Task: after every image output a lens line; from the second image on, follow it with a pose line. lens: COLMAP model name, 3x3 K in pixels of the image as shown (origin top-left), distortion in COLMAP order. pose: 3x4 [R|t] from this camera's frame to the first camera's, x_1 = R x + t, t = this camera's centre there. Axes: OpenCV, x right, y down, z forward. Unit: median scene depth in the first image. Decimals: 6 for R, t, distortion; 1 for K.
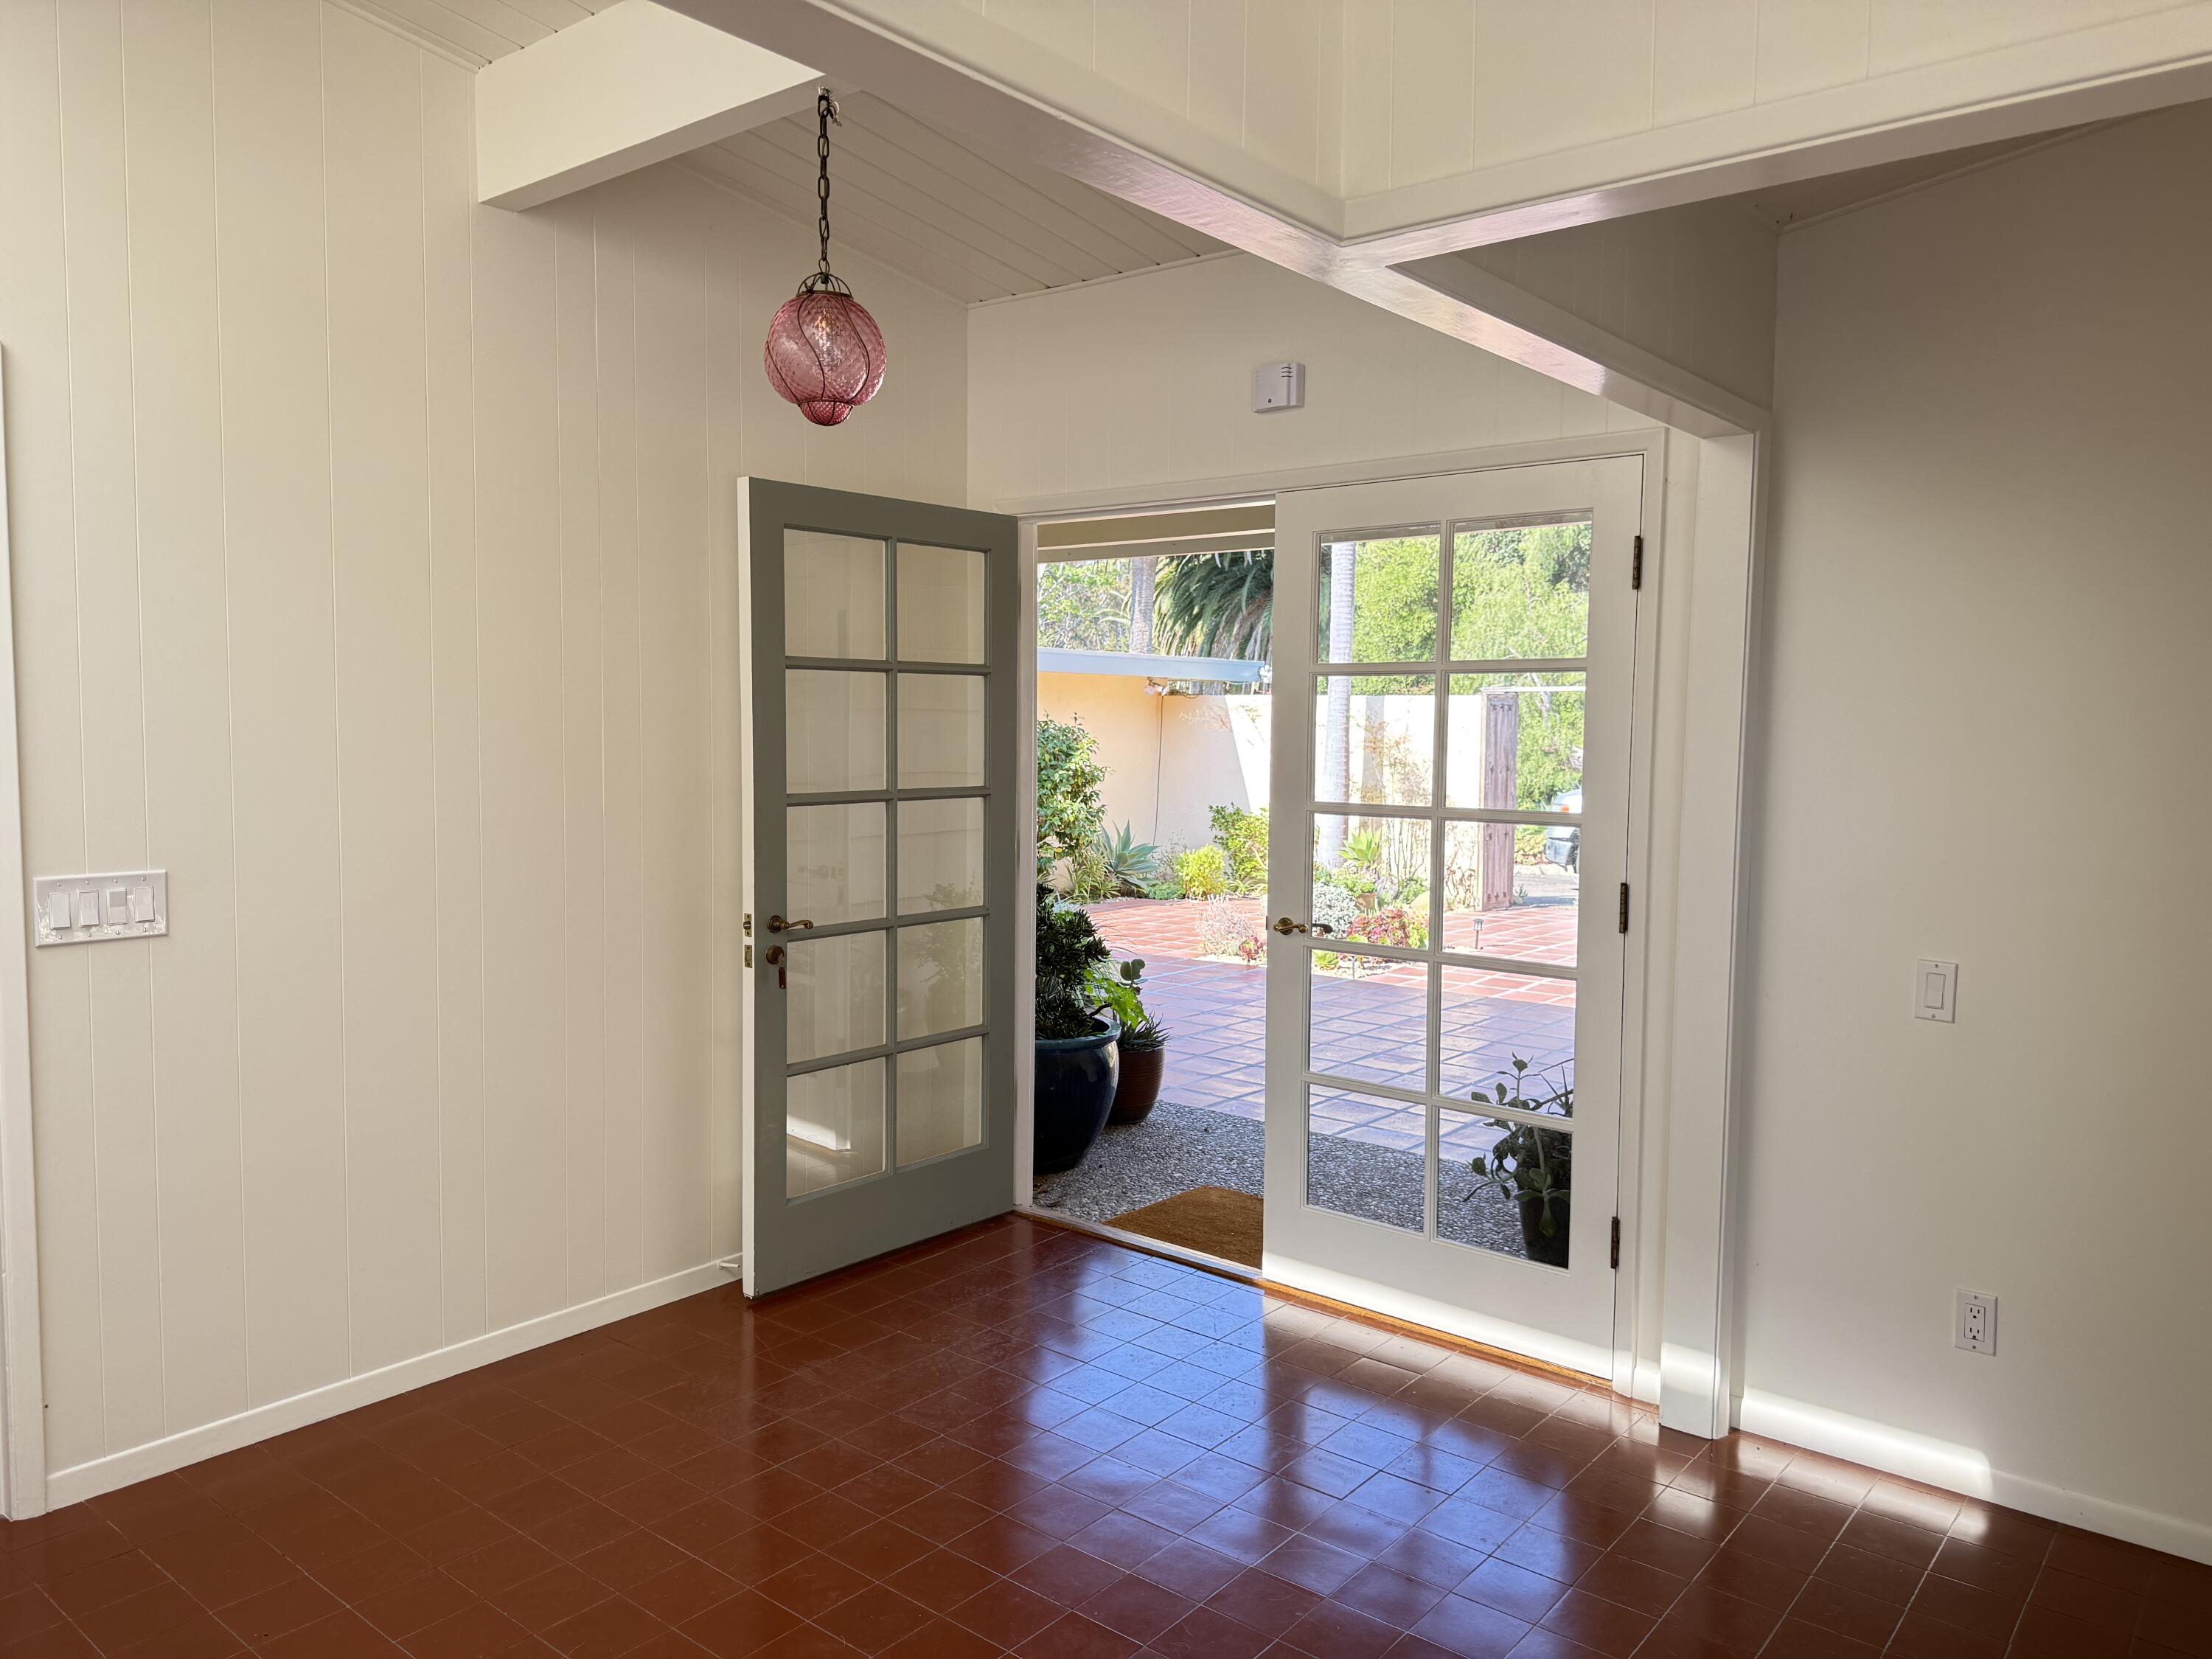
lens RADIAL K [[1553.7, 0, 1114.4], [0, 1553.7, 840.9], [0, 0, 1]] dist [0.067264, -0.053767]
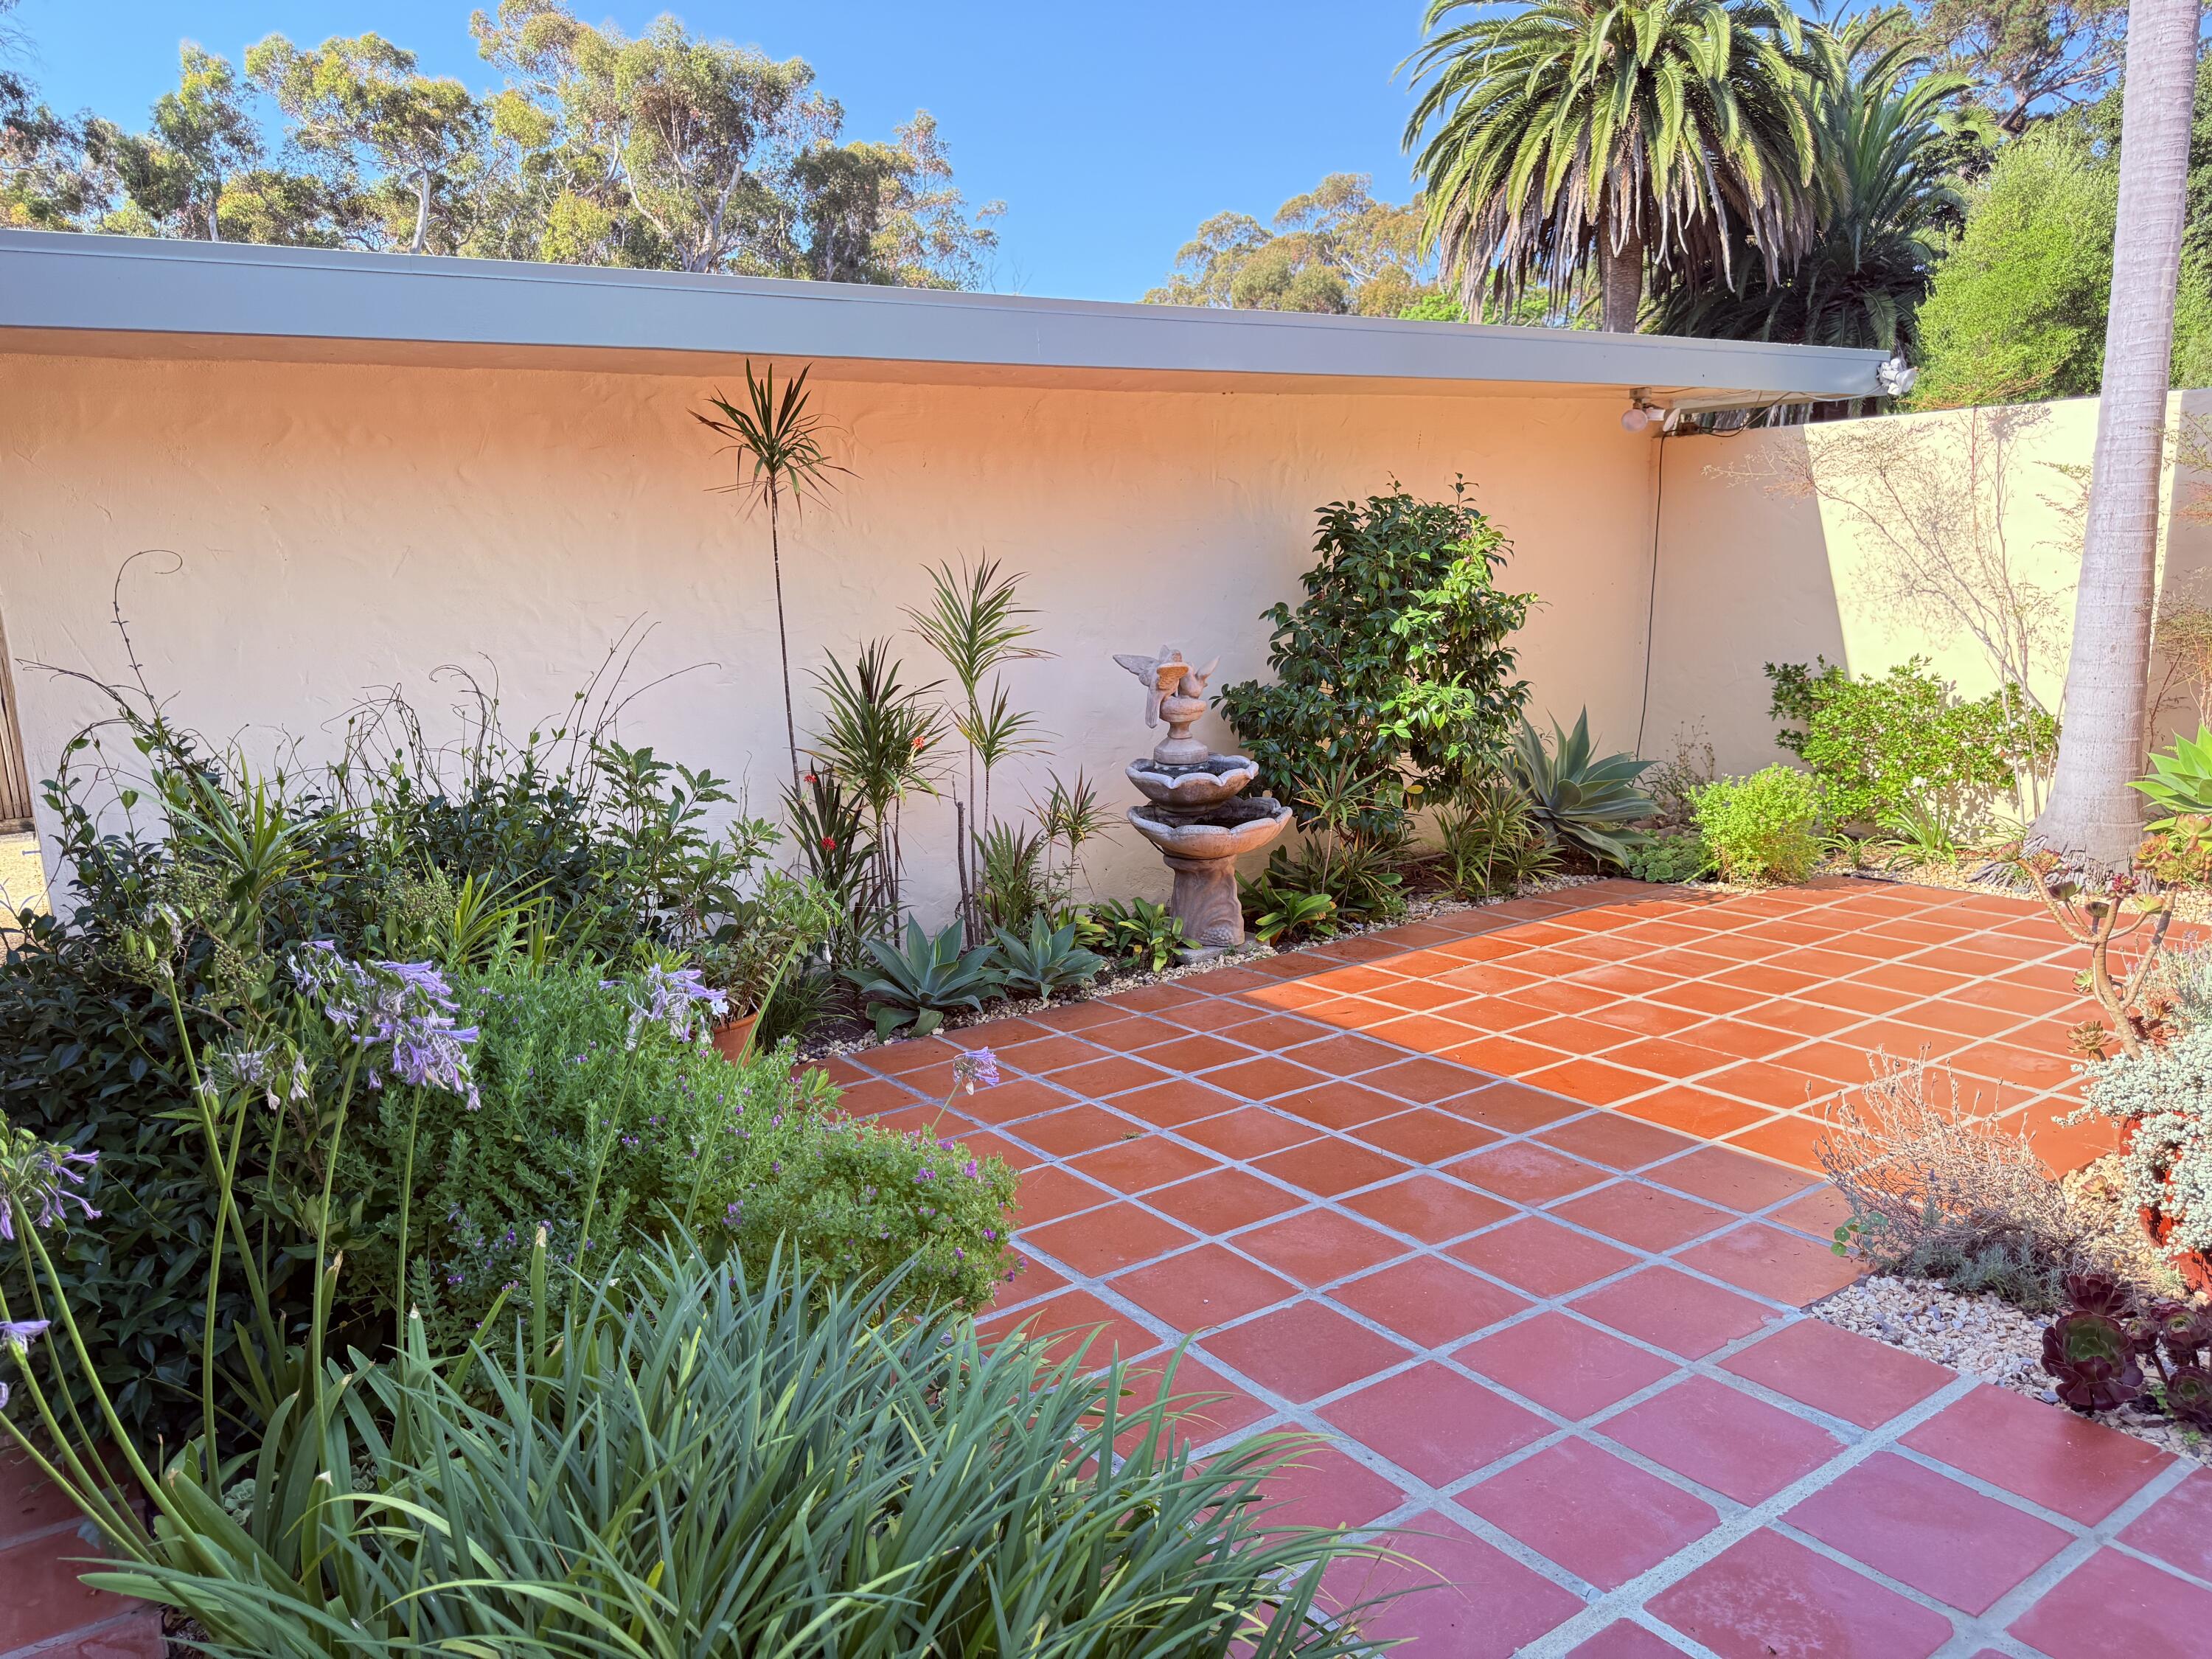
lens RADIAL K [[1553.7, 0, 1098.4], [0, 1553.7, 834.1], [0, 0, 1]] dist [0.067264, -0.053767]
pose [[0.956101, 0.004148, -0.293007, 0.007531], [0.026930, 0.994425, 0.101954, -0.027479], [0.291797, -0.105369, 0.950659, 0.515993]]
